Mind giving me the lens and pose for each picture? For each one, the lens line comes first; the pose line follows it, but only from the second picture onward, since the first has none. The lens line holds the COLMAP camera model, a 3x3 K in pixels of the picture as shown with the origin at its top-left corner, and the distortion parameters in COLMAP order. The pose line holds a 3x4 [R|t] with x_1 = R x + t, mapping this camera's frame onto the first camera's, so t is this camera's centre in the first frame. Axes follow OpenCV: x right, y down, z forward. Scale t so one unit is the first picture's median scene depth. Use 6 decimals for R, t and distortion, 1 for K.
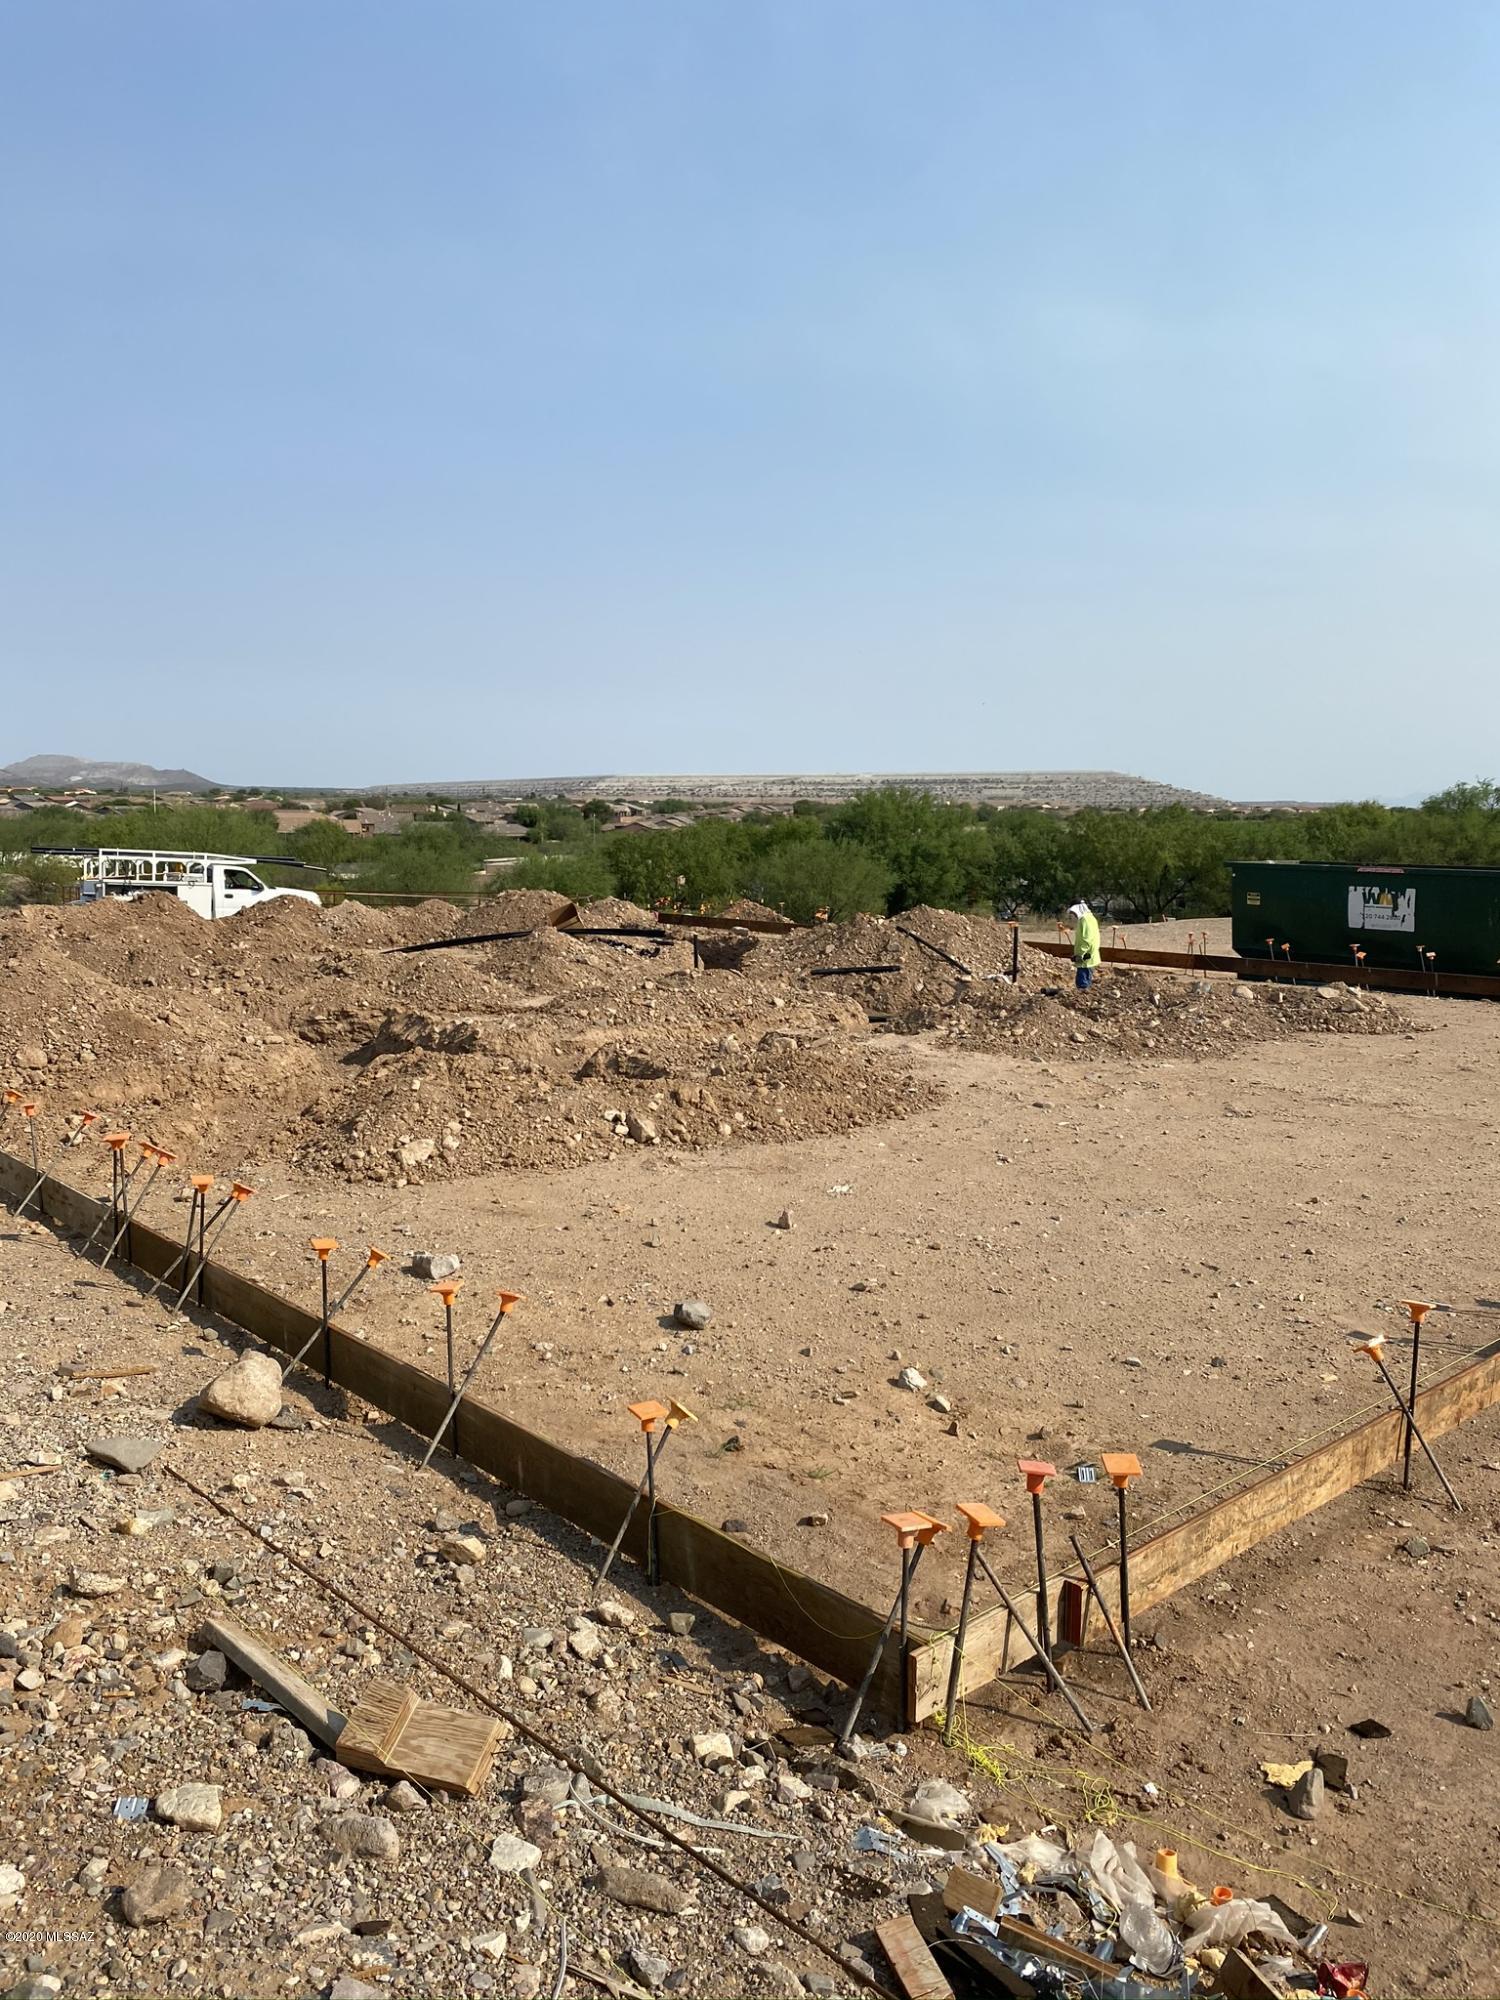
lens RADIAL K [[1535.9, 0, 747.3], [0, 1535.9, 999.7], [0, 0, 1]] dist [0.015103, -0.011550]
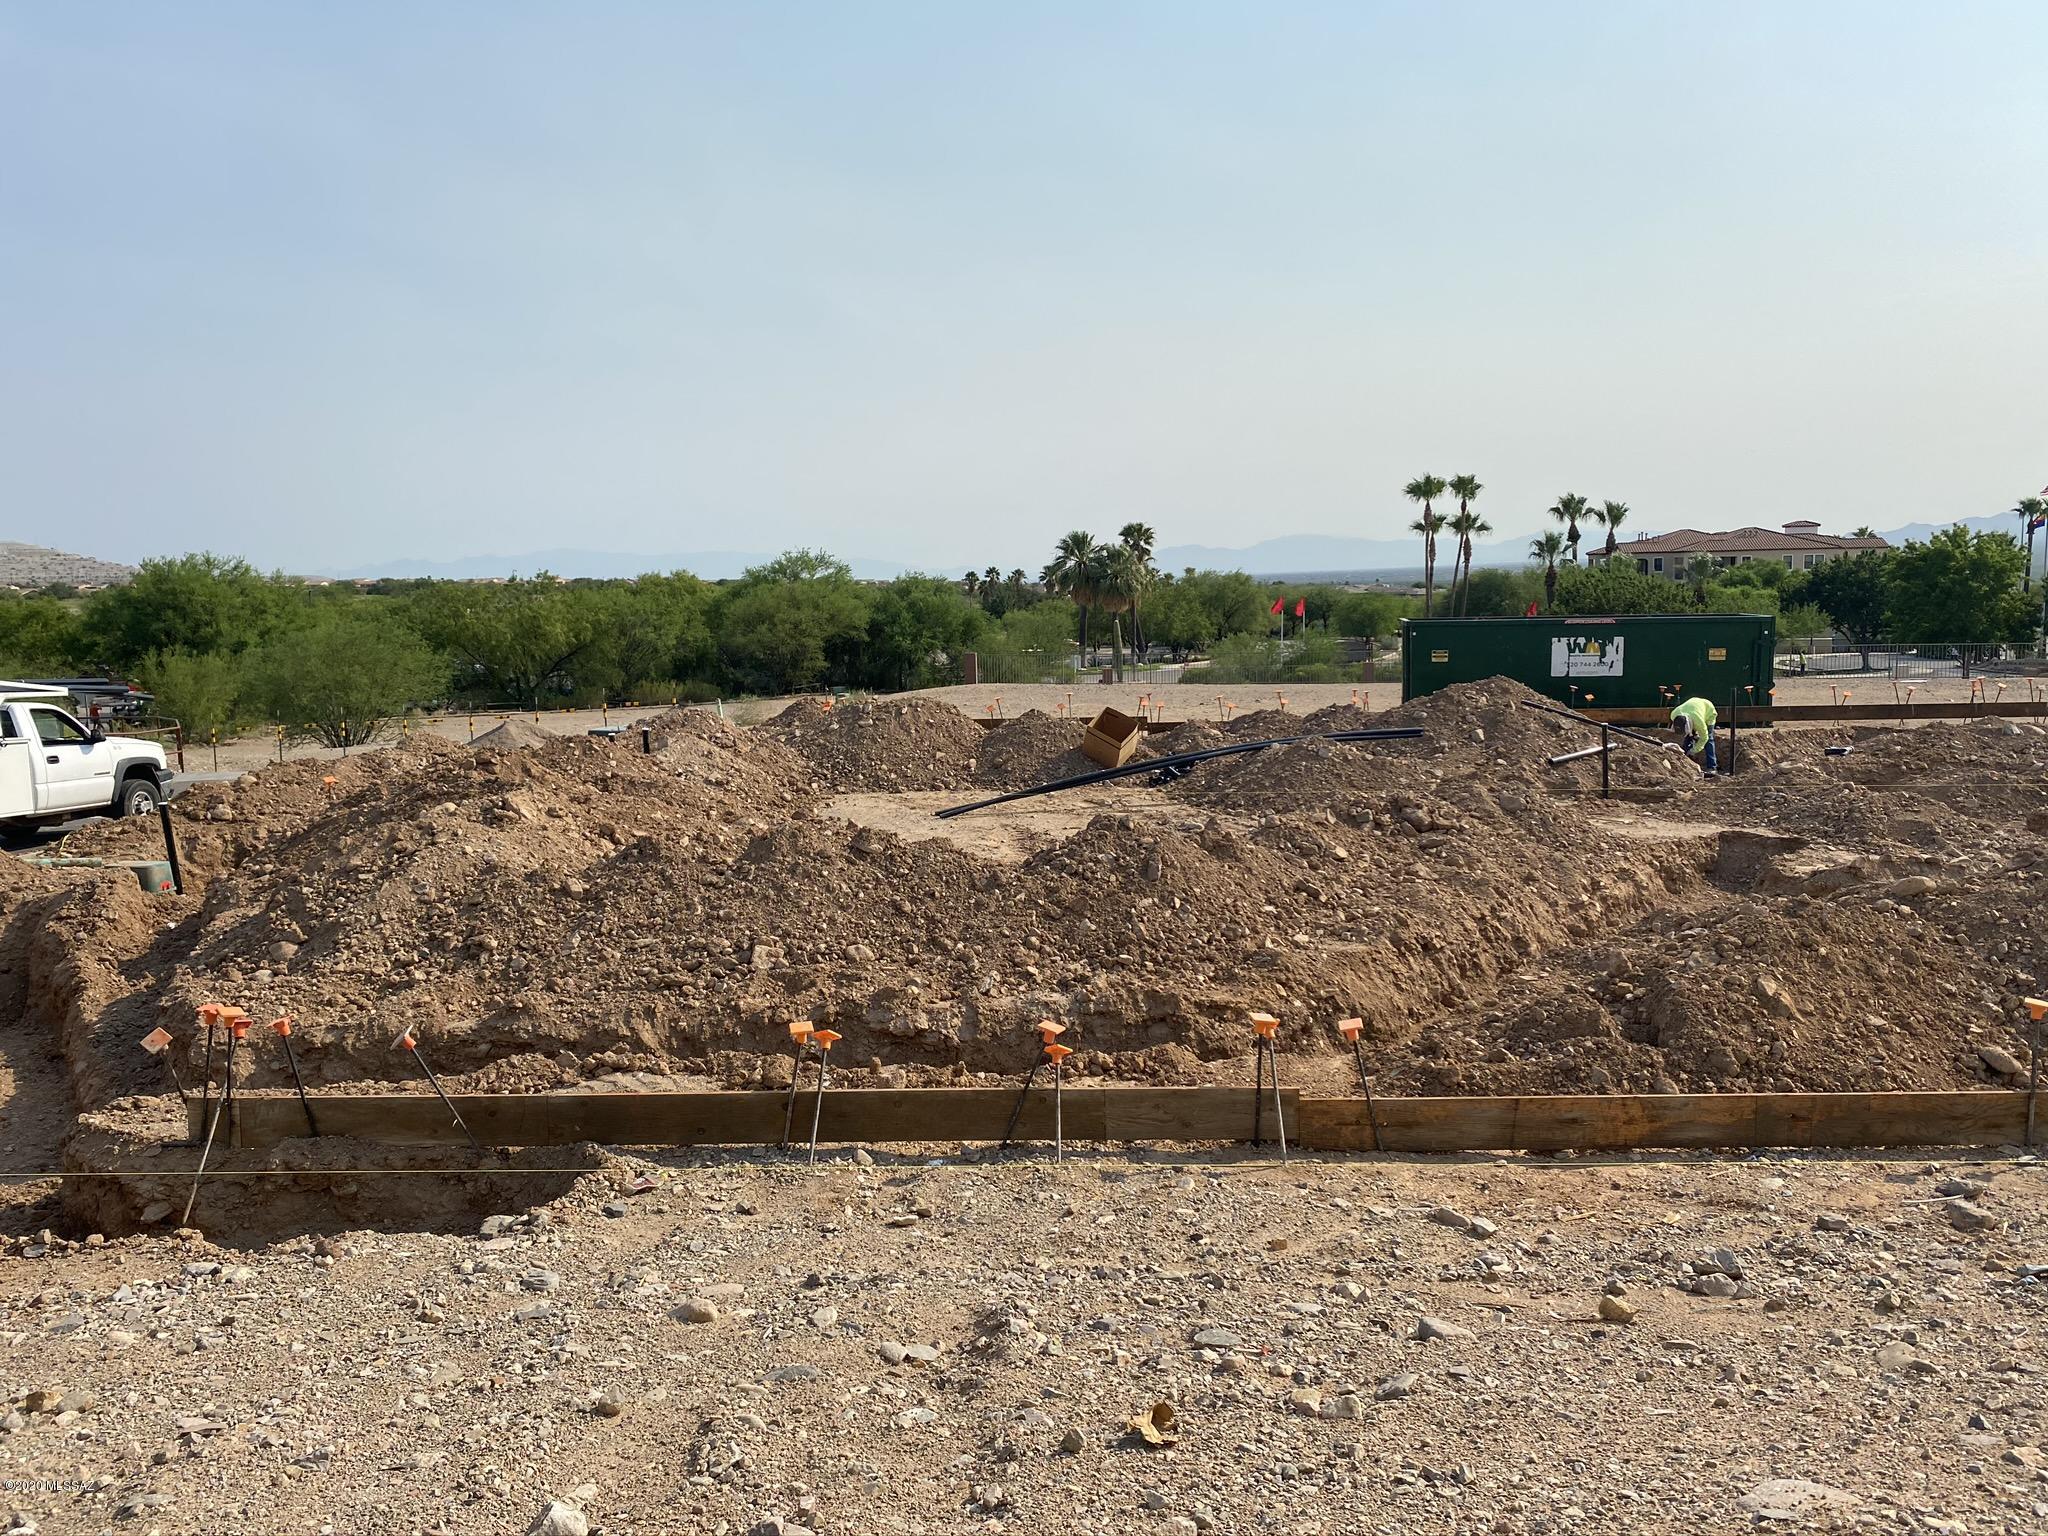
lens RADIAL K [[1572.8, 0, 1030.0], [0, 1572.8, 769.8], [0, 0, 1]] dist [0.015103, -0.011550]
pose [[0.670315, -0.103341, 0.734846, -0.674415], [0.107369, 0.993342, 0.041753, -0.067832], [-0.734268, 0.050912, 0.676948, 0.531705]]
